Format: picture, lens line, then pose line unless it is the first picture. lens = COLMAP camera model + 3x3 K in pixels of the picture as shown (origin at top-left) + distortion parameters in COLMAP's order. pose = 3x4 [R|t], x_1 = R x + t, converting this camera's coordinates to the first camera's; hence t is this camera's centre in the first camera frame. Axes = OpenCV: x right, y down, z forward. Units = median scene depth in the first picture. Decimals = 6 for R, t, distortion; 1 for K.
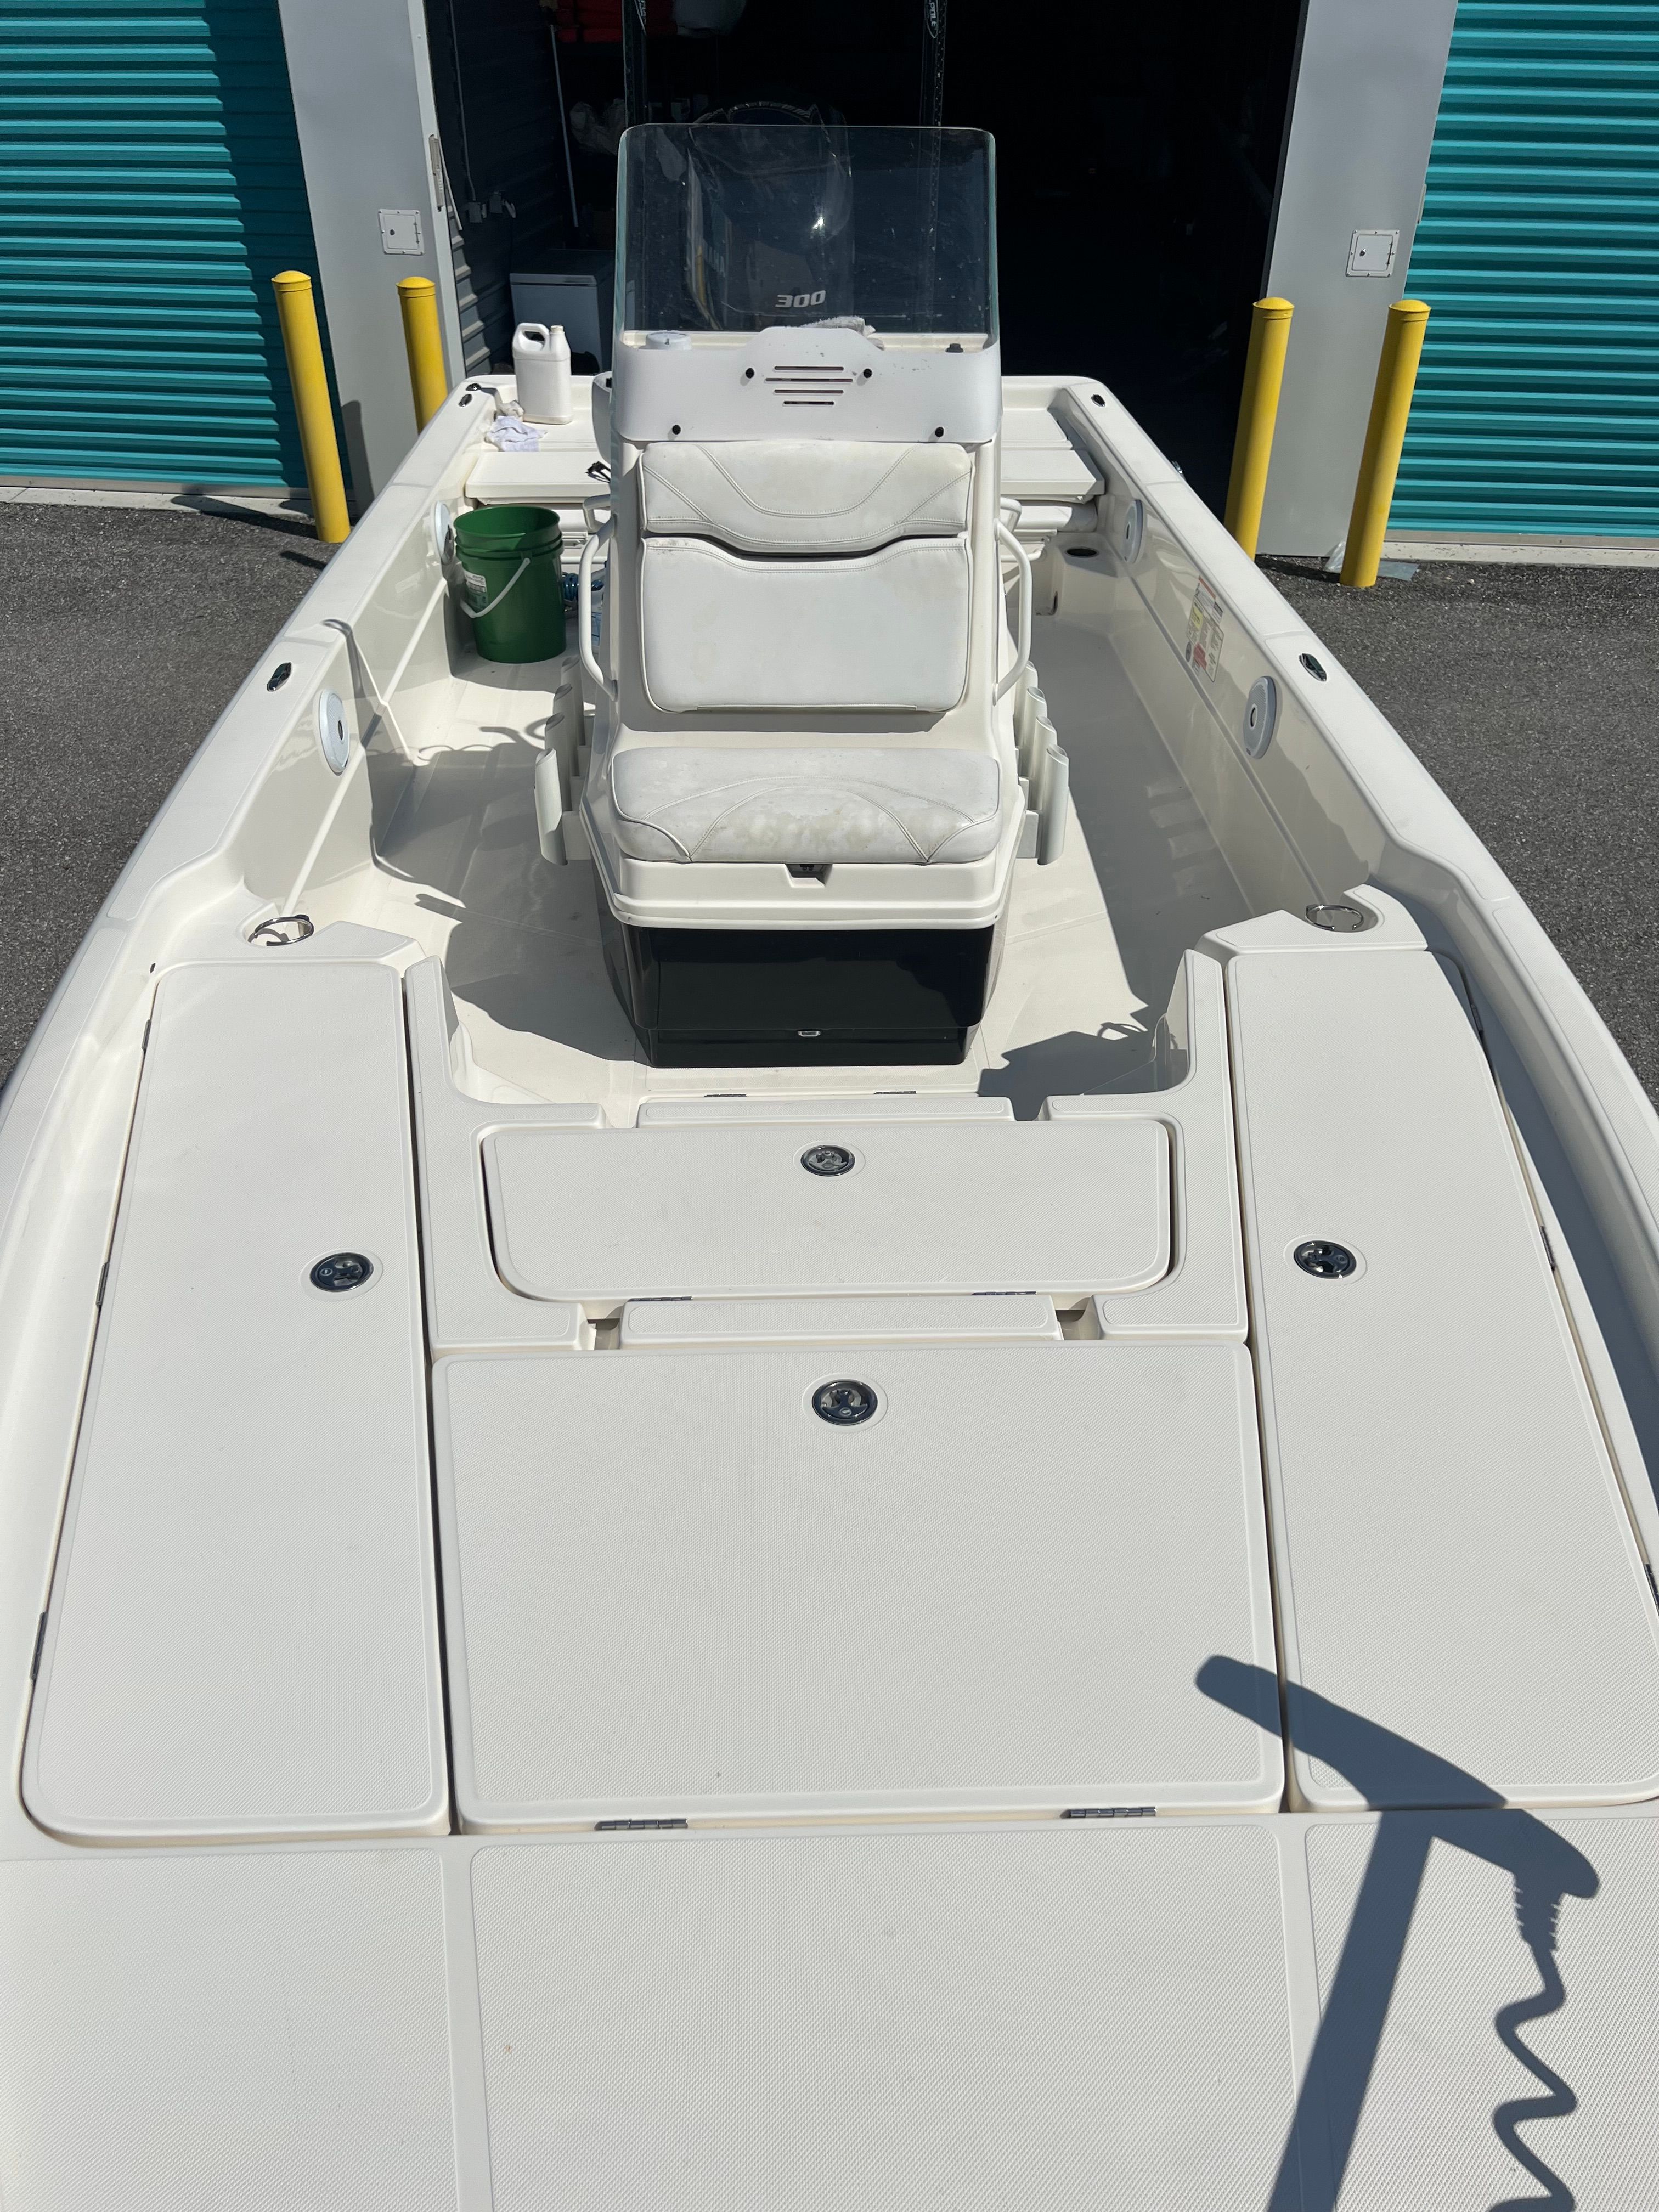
lens RADIAL K [[1672.7, 0, 820.5], [0, 1672.7, 1161.8], [0, 0, 1]] dist [-0.000074, -0.009441]
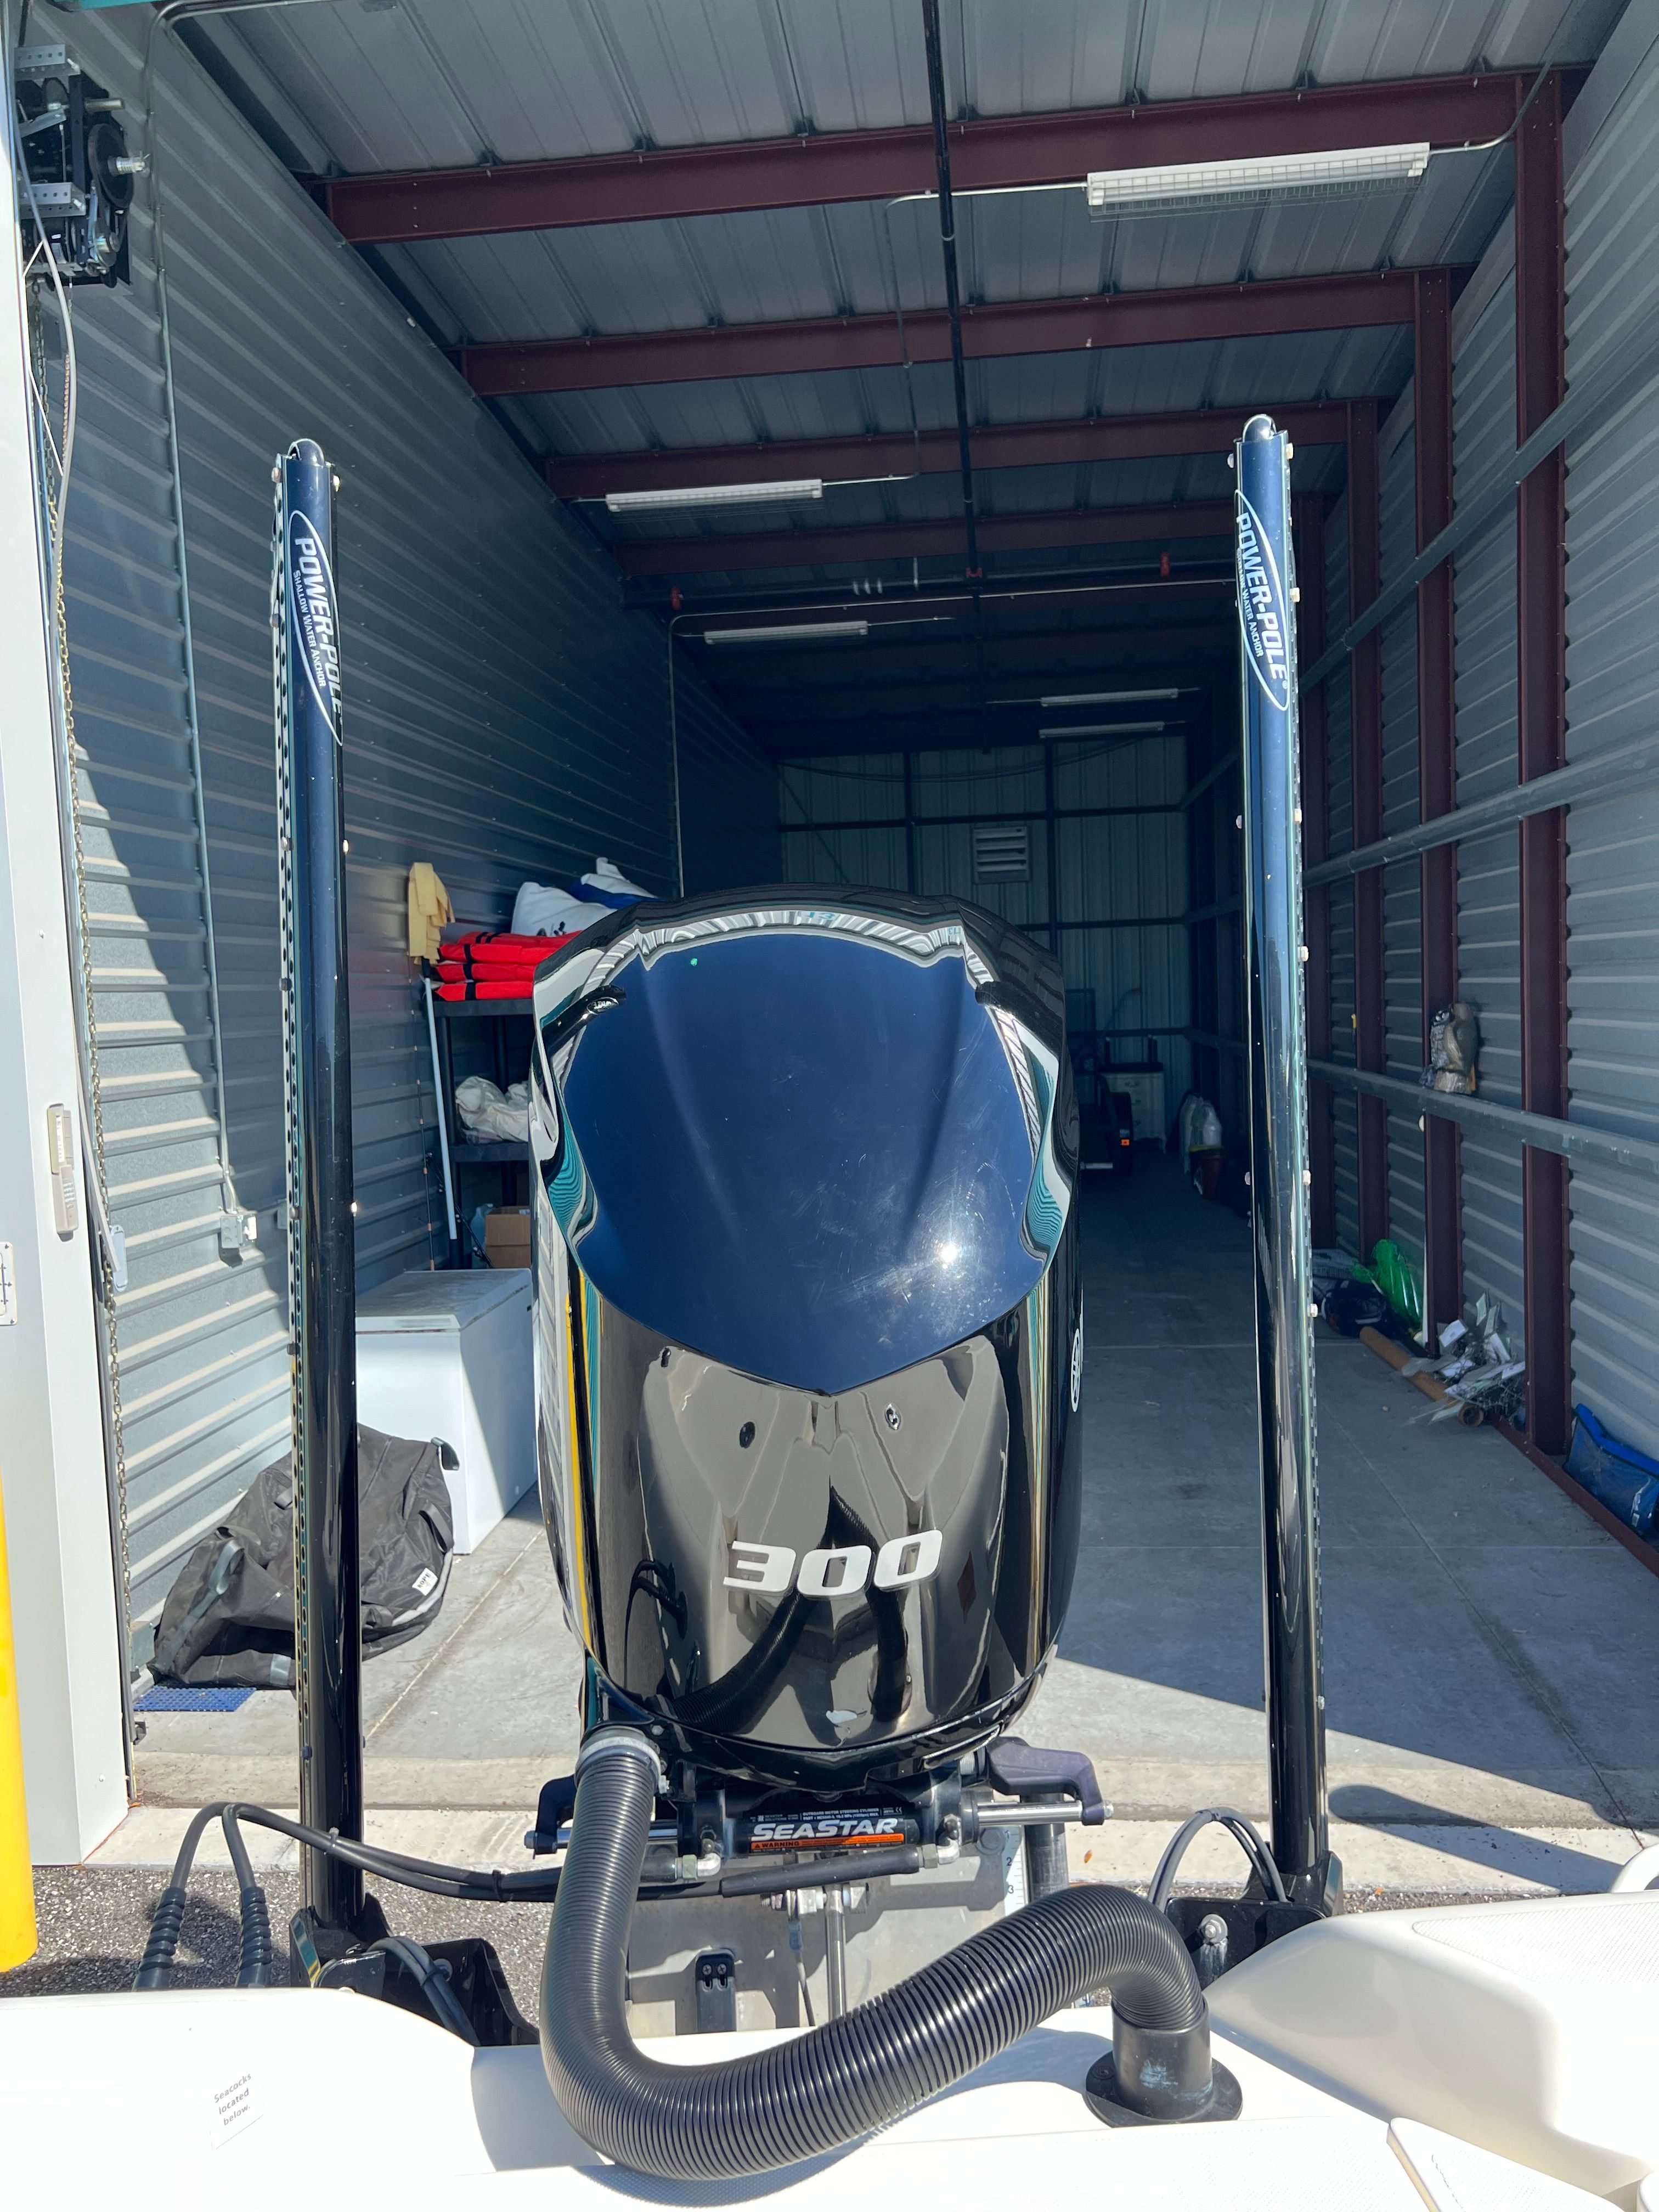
lens RADIAL K [[1660.4, 0, 825.7], [0, 1660.4, 1110.4], [0, 0, 1]] dist [0.059117, -0.071963]
pose [[0.998862, -0.042758, 0.021150, -0.023149], [0.047424, 0.842181, -0.537105, -0.406705], [0.005153, 0.537497, 0.843250, 0.705628]]
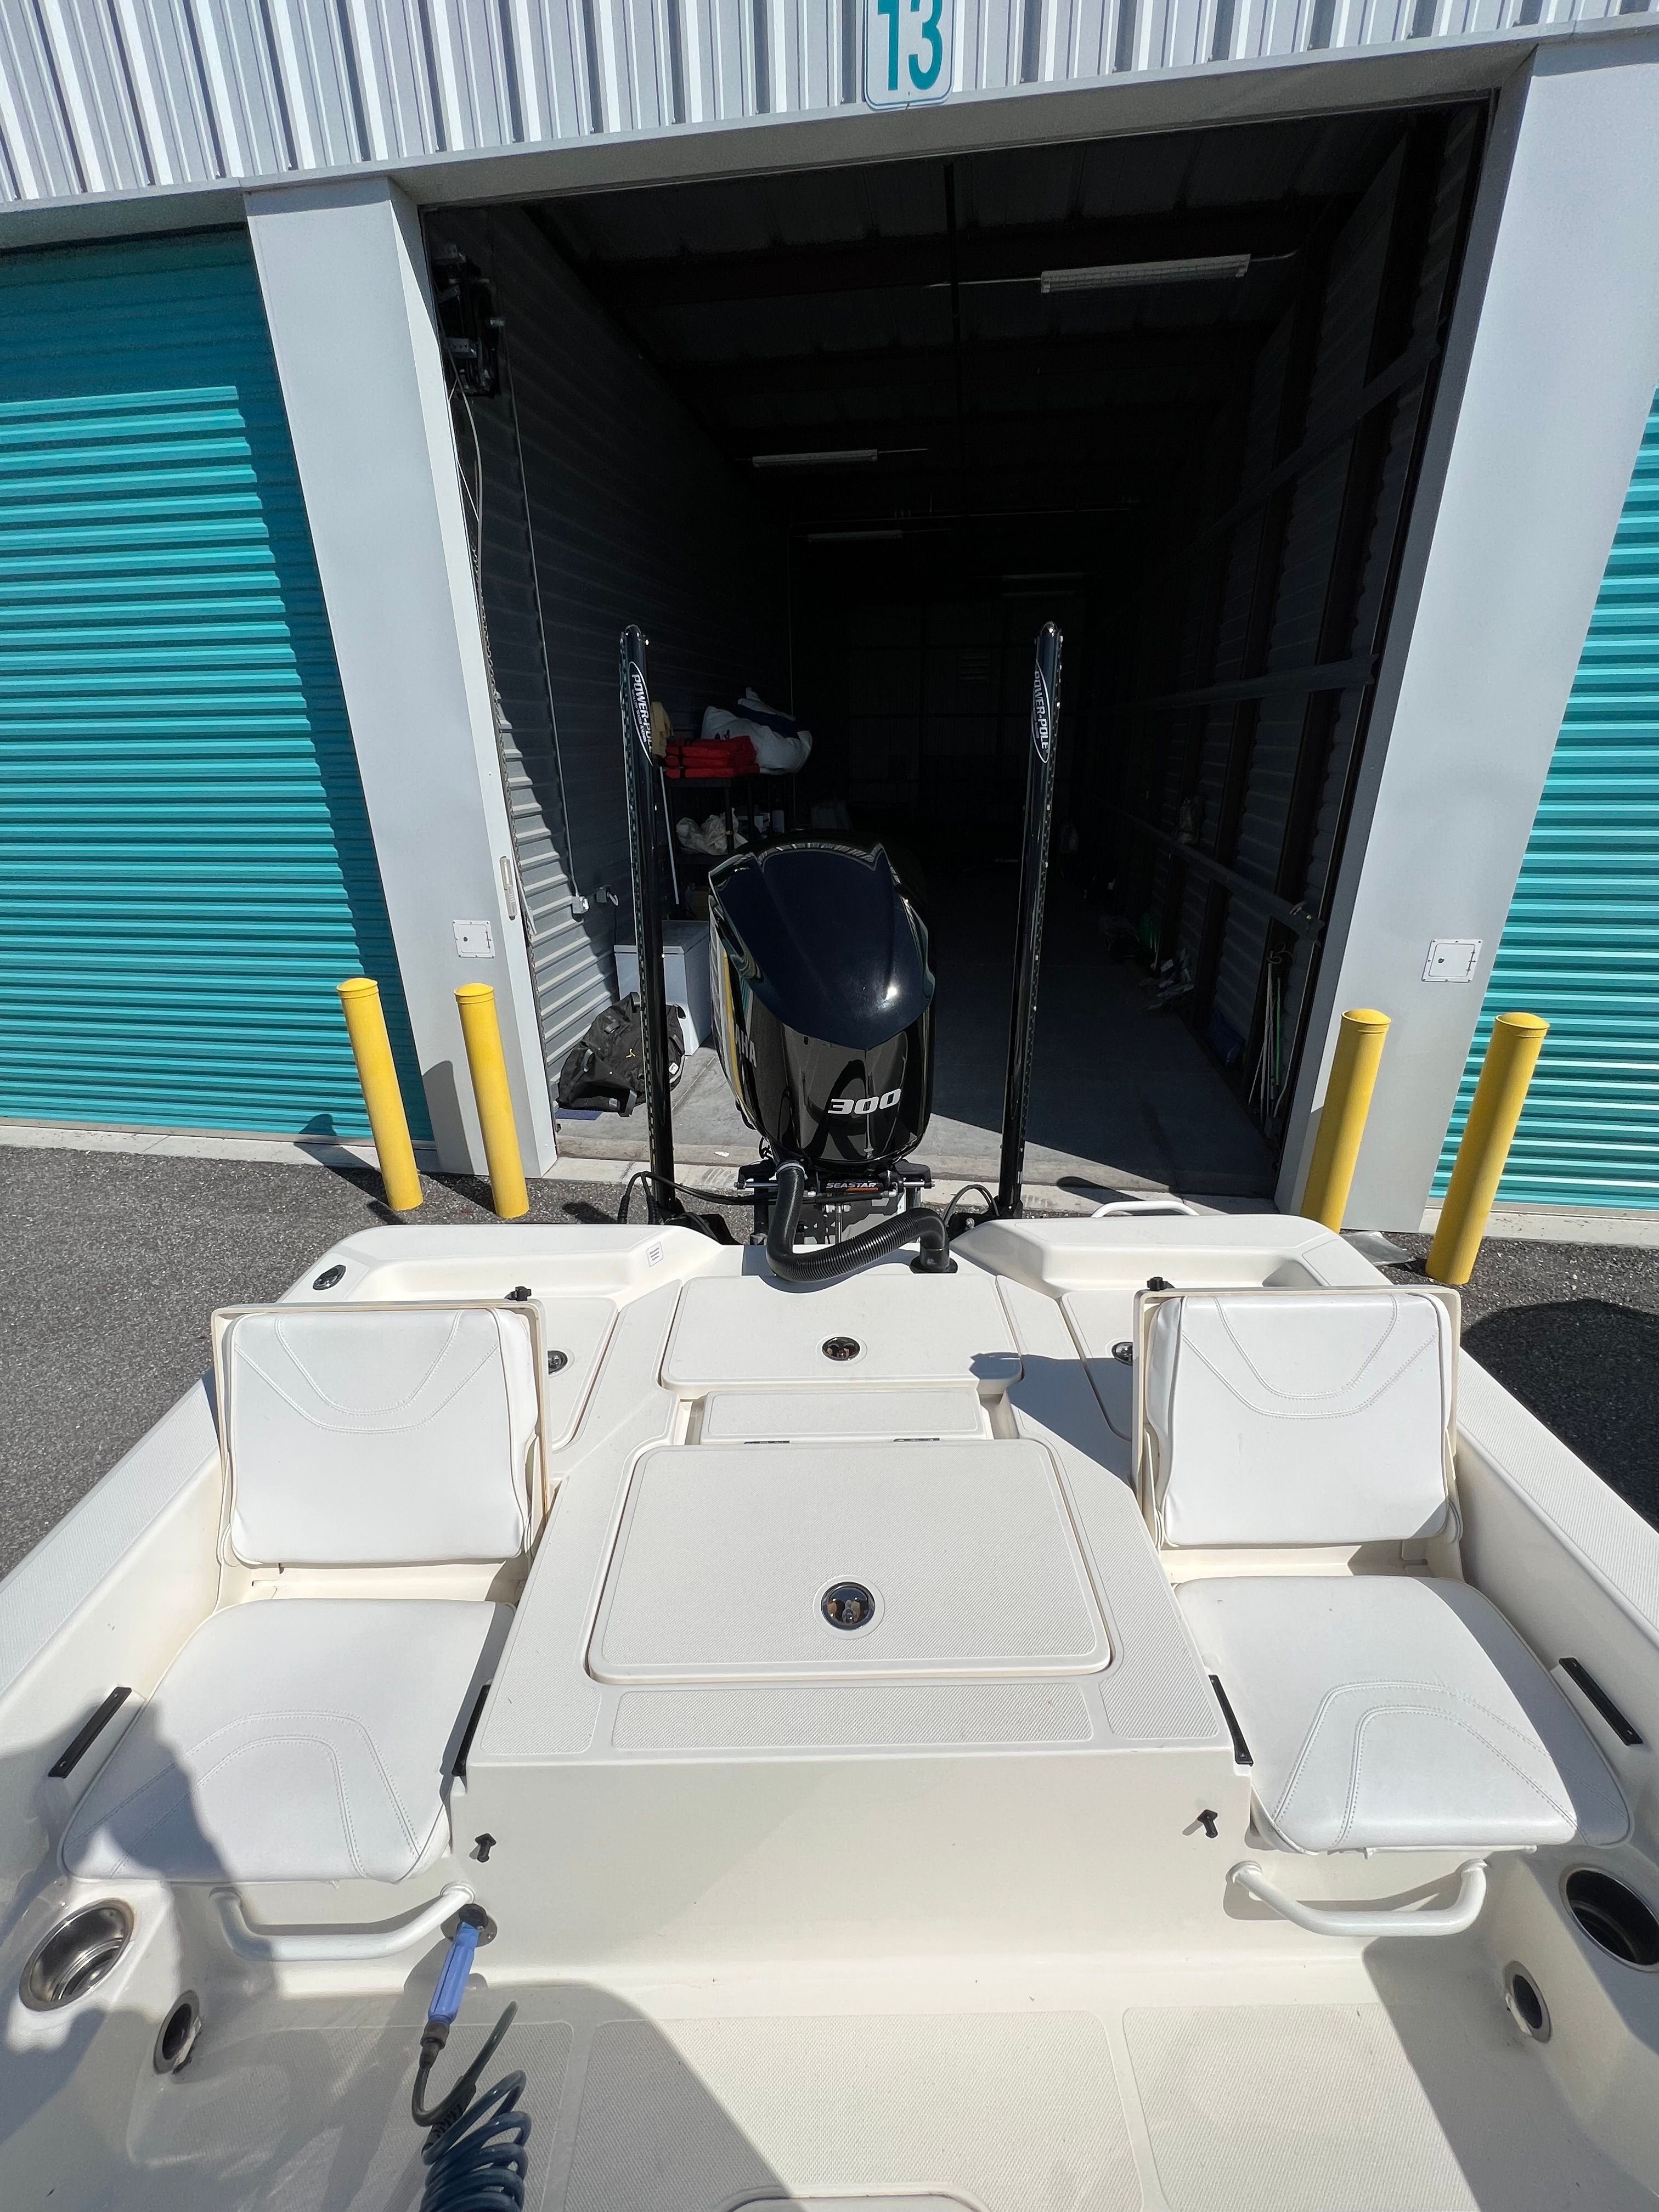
lens RADIAL K [[888.6, 0, 833.6], [0, 888.6, 1099.7], [0, 0, 1]] dist [0.000593, 0.000425]
pose [[0.999754, -0.005647, -0.021439, -0.015554], [0.000296, 0.970328, -0.241793, -0.393894], [0.022168, 0.241727, 0.970091, 0.592883]]
